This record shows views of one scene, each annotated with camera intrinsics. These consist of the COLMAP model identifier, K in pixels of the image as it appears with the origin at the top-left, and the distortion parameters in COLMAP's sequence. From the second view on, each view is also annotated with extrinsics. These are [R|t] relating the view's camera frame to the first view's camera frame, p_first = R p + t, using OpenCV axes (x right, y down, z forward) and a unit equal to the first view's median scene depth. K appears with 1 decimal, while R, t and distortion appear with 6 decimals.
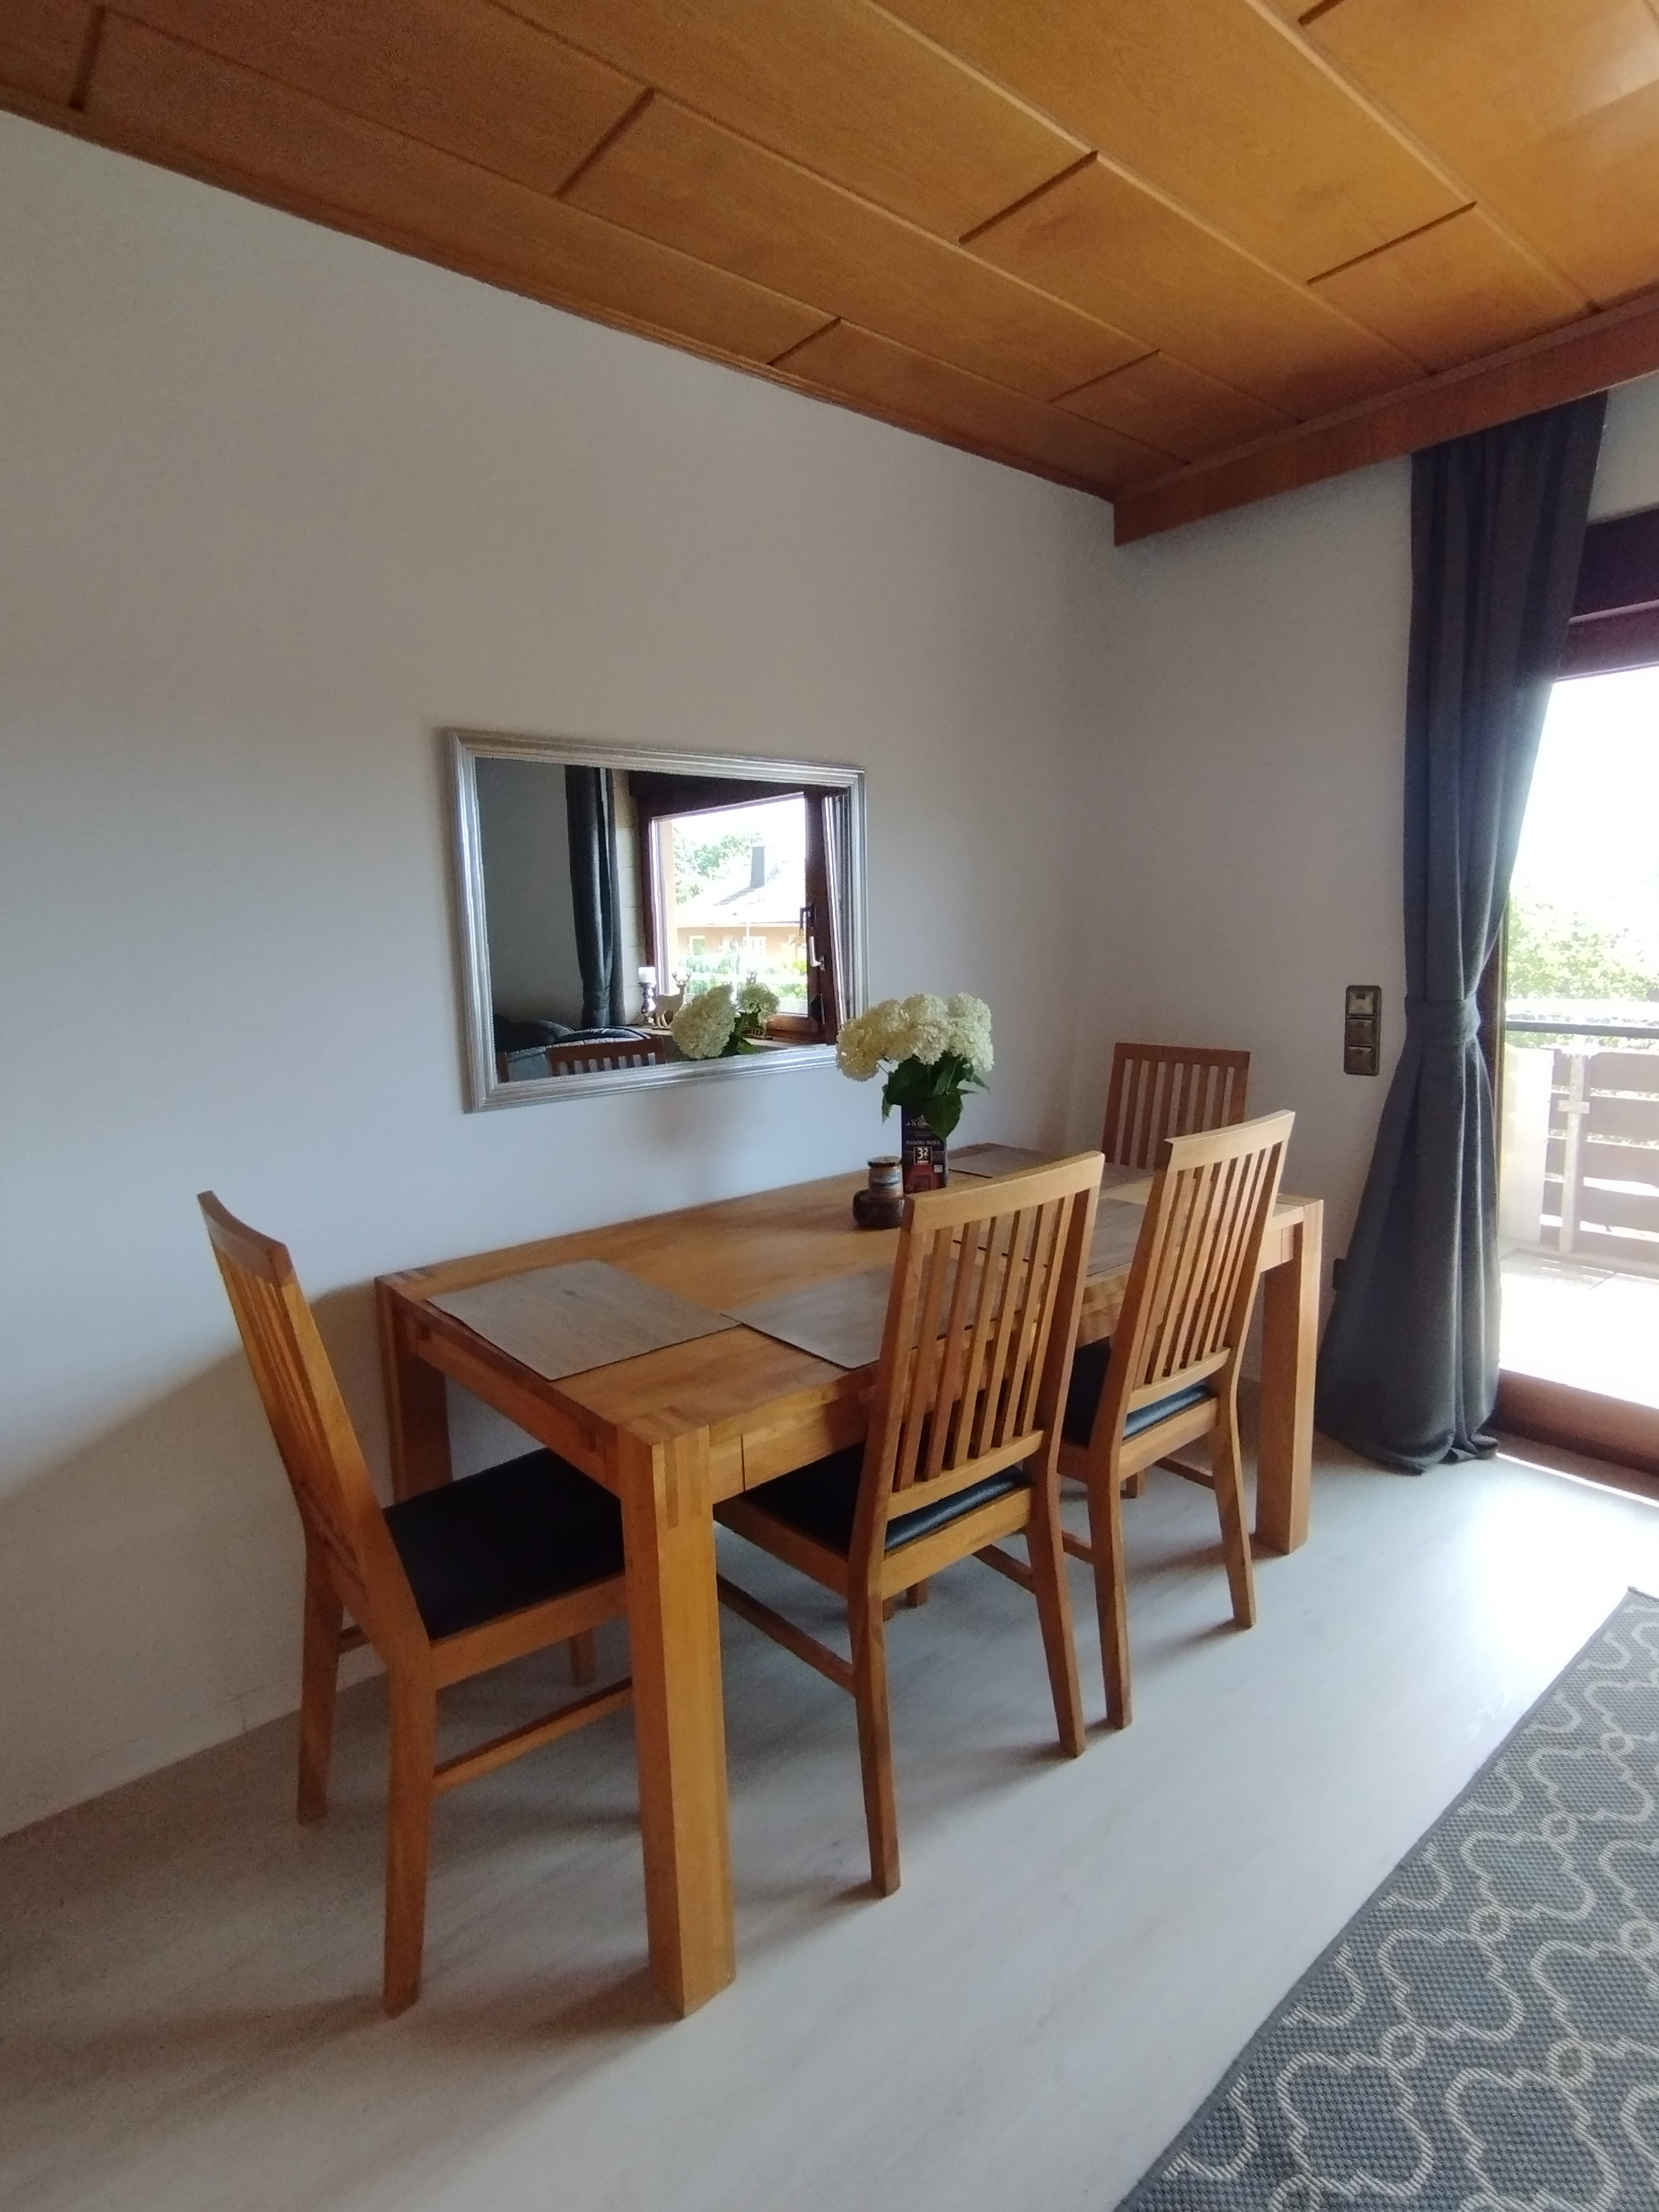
lens RADIAL K [[1129.5, 0, 831.8], [0, 1129.5, 1101.4], [0, 0, 1]] dist [0.010899, 0.000226]
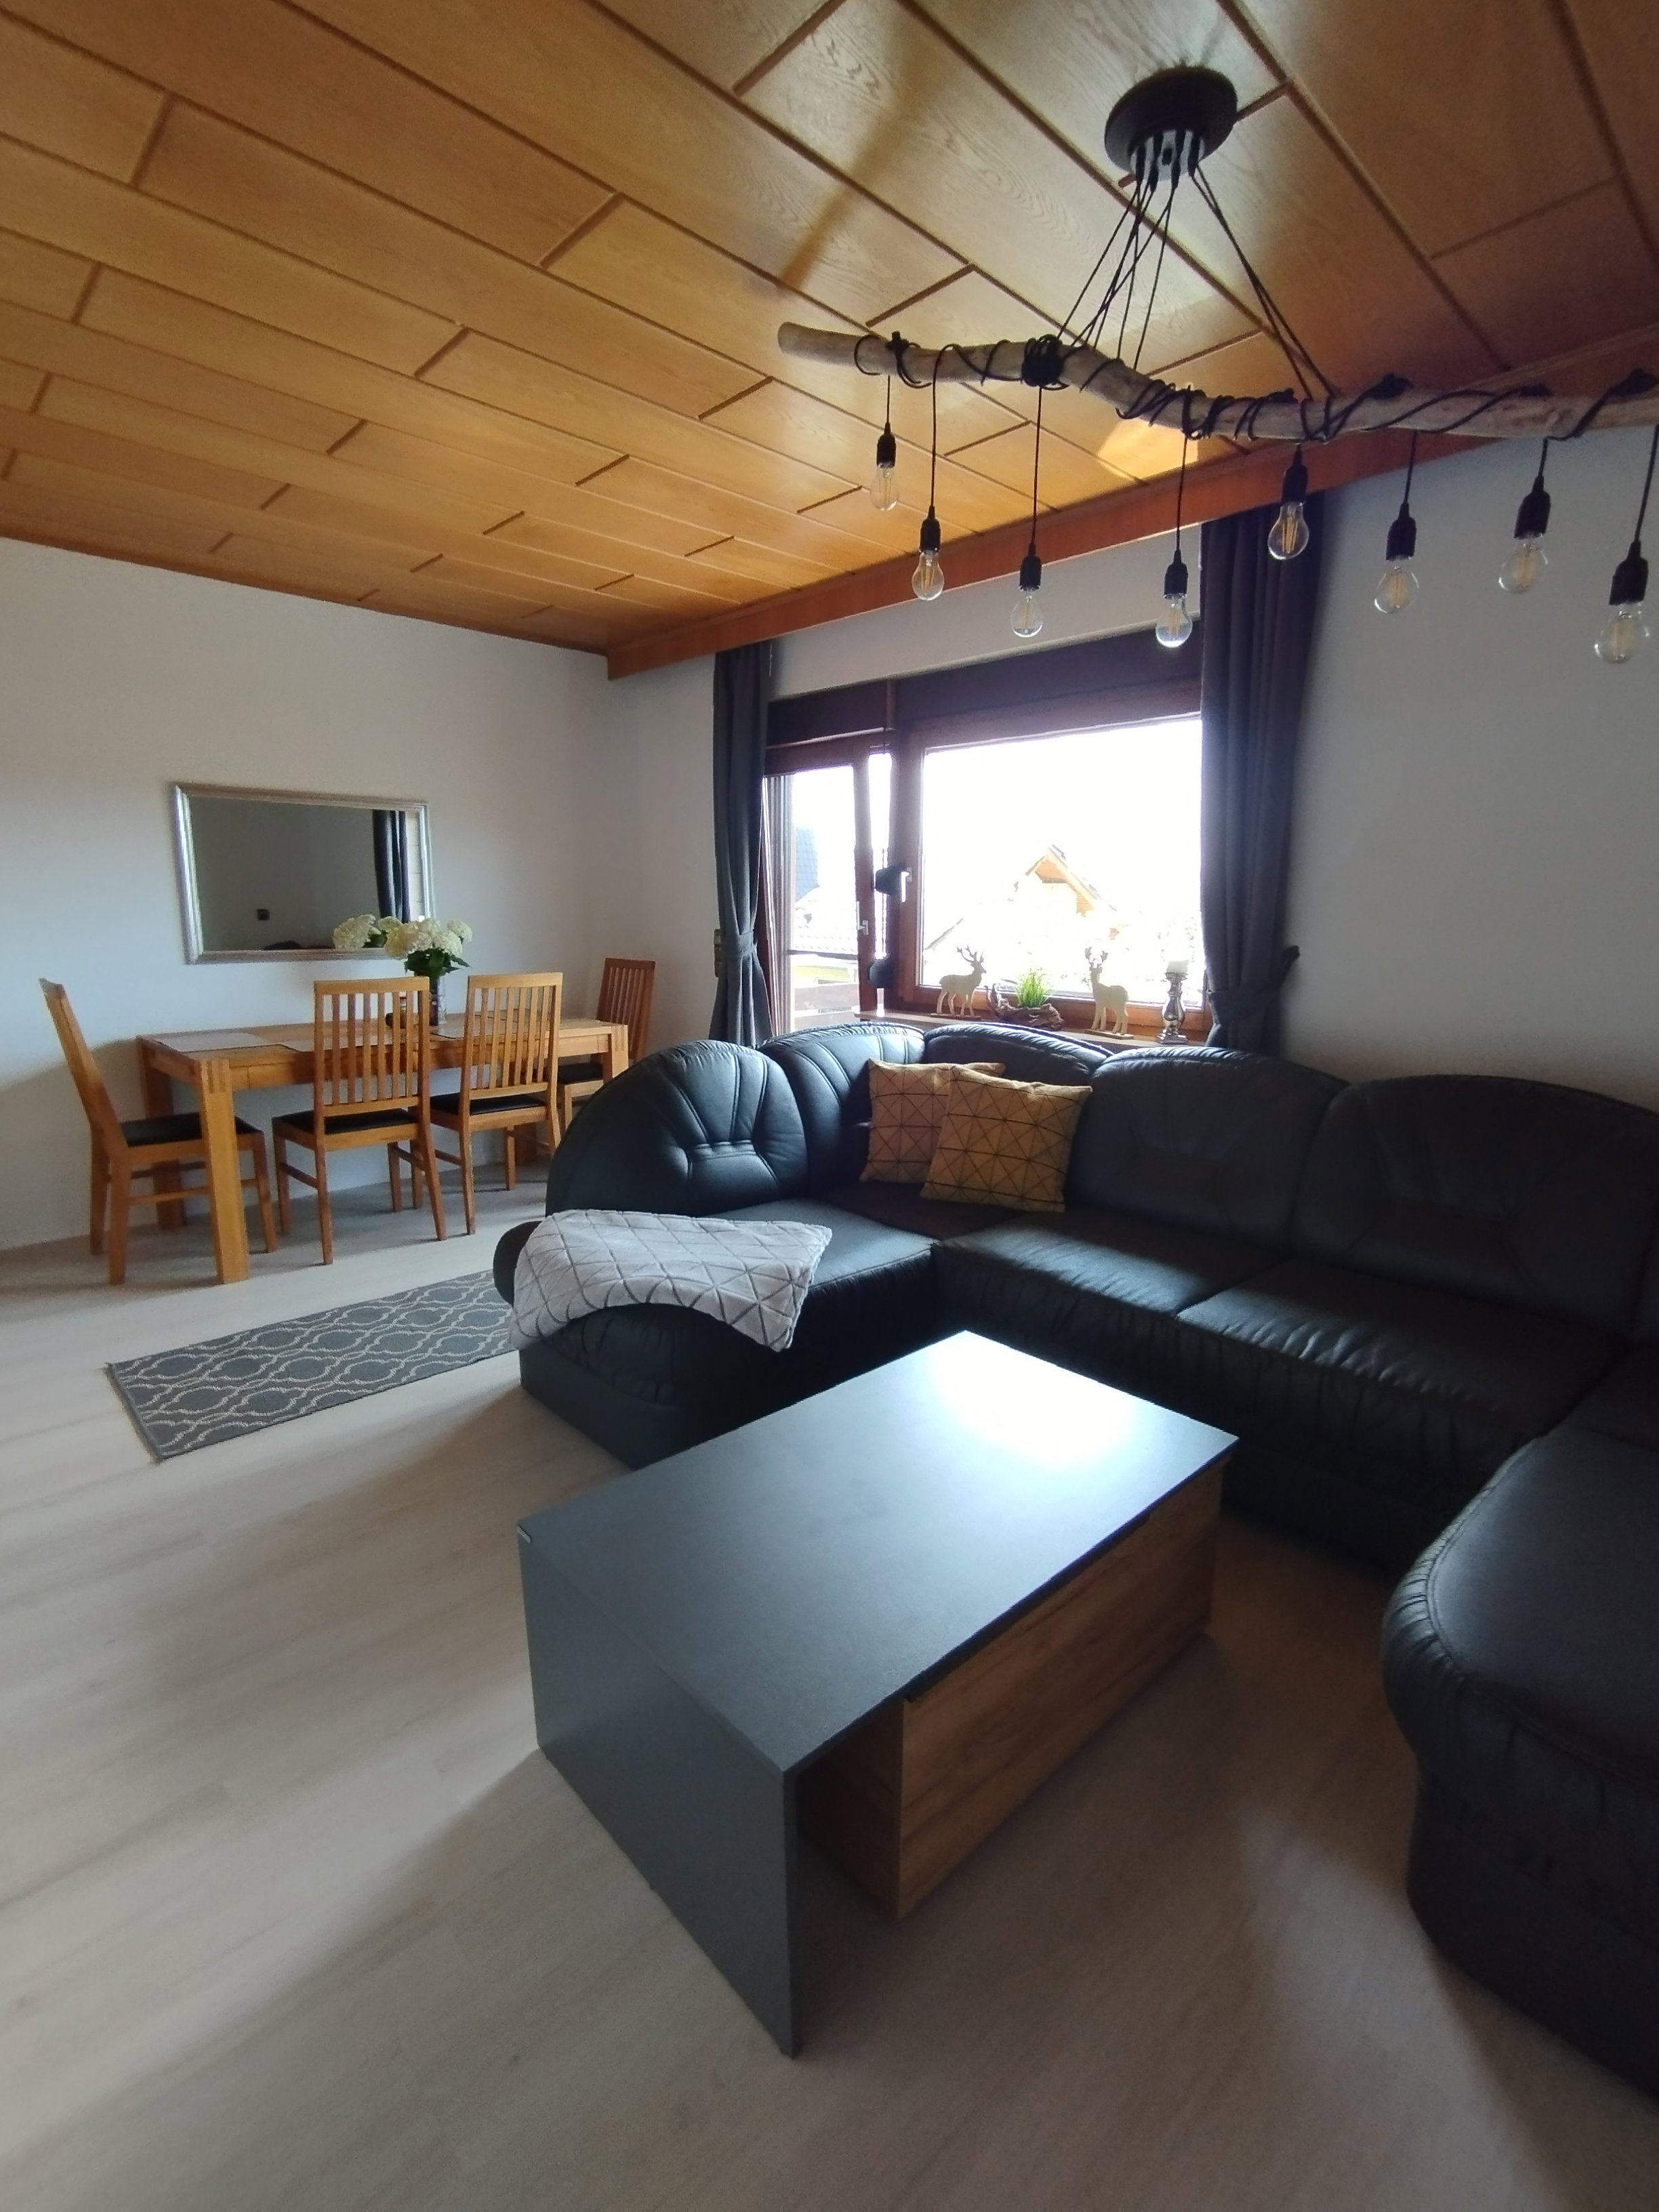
lens RADIAL K [[1021.0, 0, 828.6], [0, 1021.0, 1109.9], [0, 0, 1]] dist [0.000207, 0.000562]
pose [[0.997446, 0.022516, 0.067783, 0.695419], [-0.025511, 0.998721, 0.043649, 0.154501], [-0.066713, -0.045267, 0.996745, -0.925188]]
